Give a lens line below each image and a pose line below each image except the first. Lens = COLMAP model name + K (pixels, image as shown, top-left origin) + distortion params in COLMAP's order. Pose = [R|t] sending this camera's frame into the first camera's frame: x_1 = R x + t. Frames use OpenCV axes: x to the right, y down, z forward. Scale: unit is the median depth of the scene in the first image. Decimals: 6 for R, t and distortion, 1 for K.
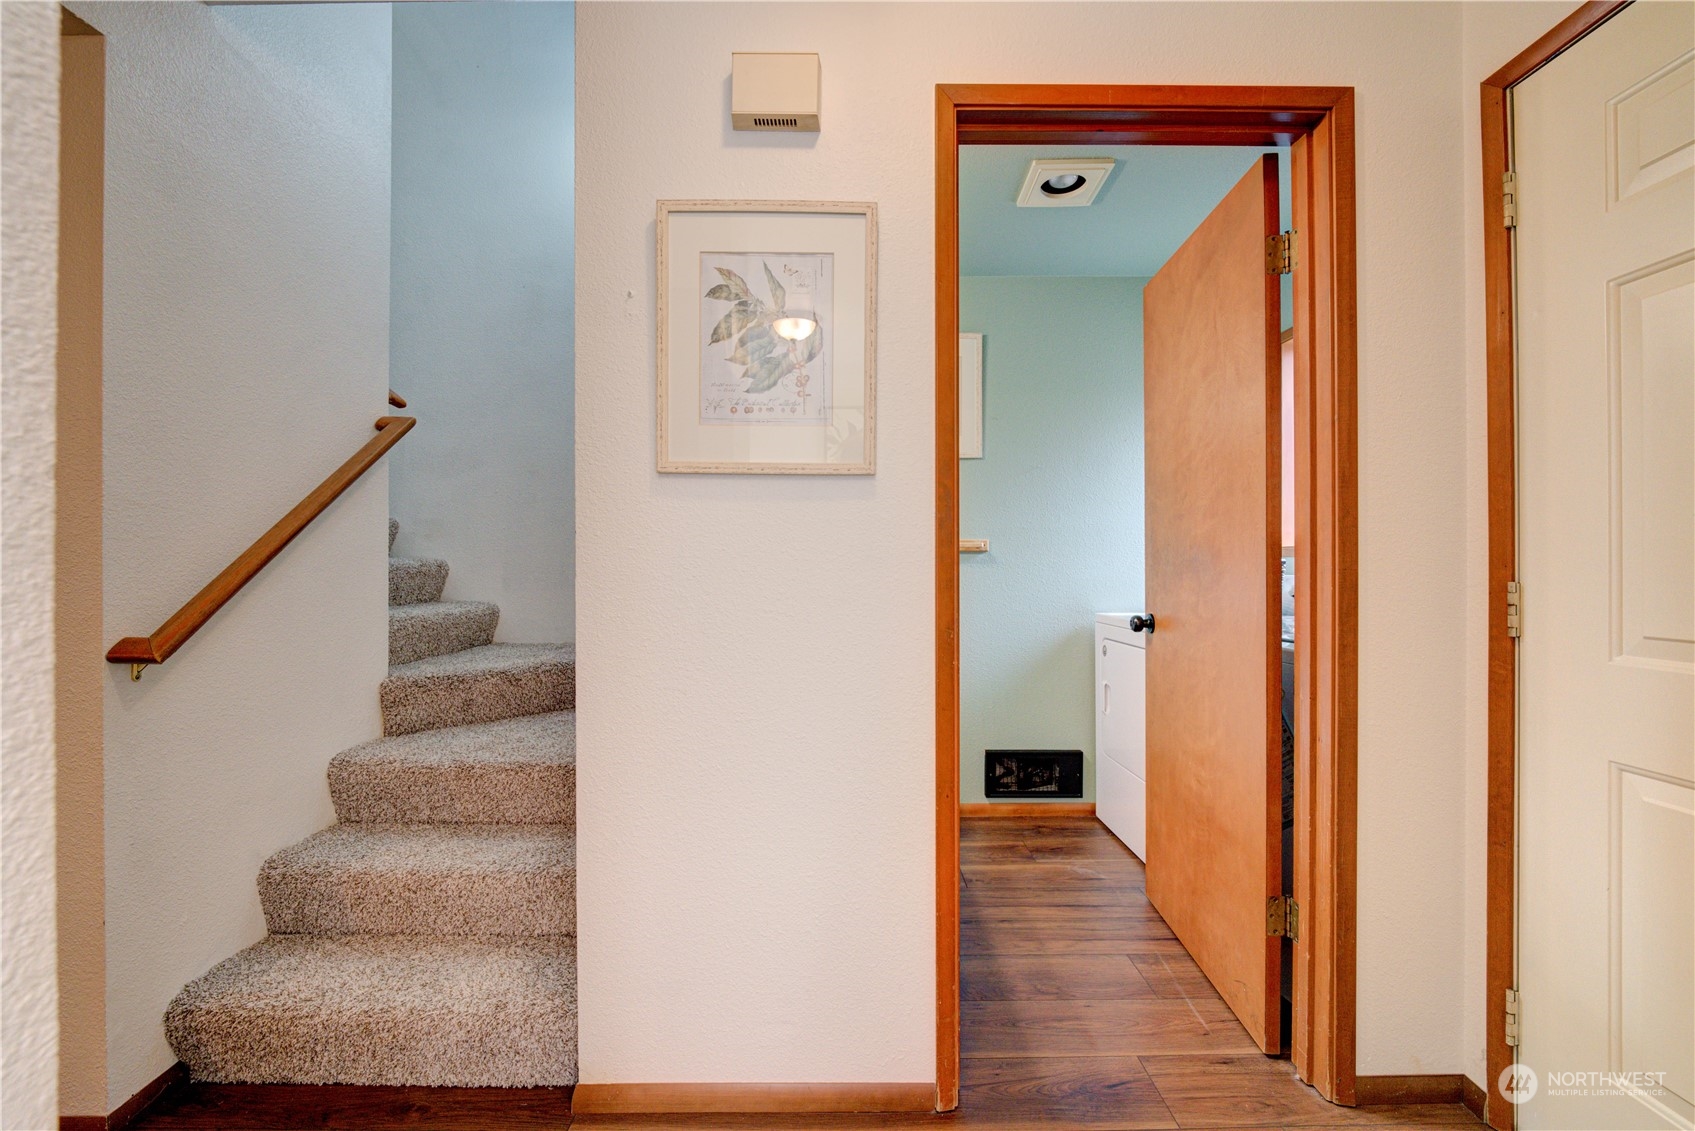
lens RADIAL K [[688.8, 0, 850.0], [0, 688.8, 562.7], [0, 0, 1]] dist [-0.010999, -0.001126]
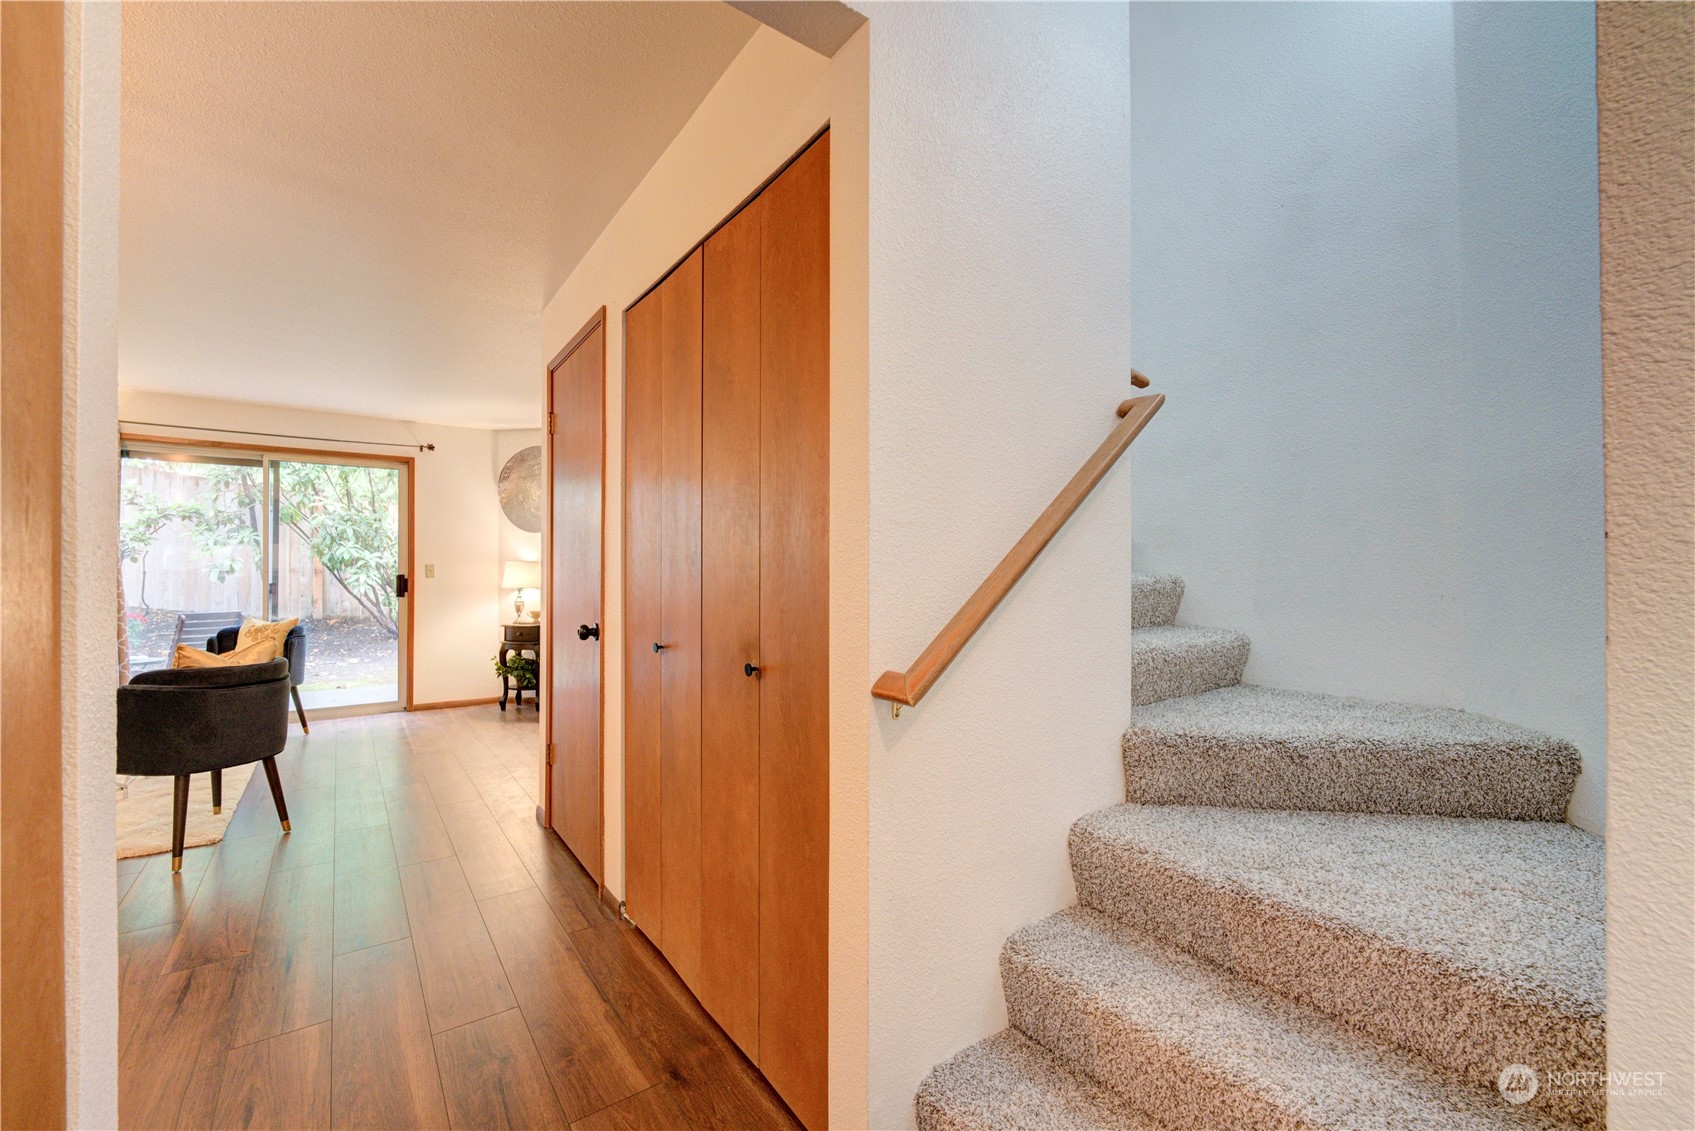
lens RADIAL K [[688.8, 0, 847.8], [0, 688.8, 570.2], [0, 0, 1]] dist [-0.010999, -0.001126]
pose [[0.594425, 0.002822, -0.804146, -0.258933], [-0.000490, 0.999995, 0.003147, -0.019237], [0.804151, -0.001476, 0.594423, 0.296215]]
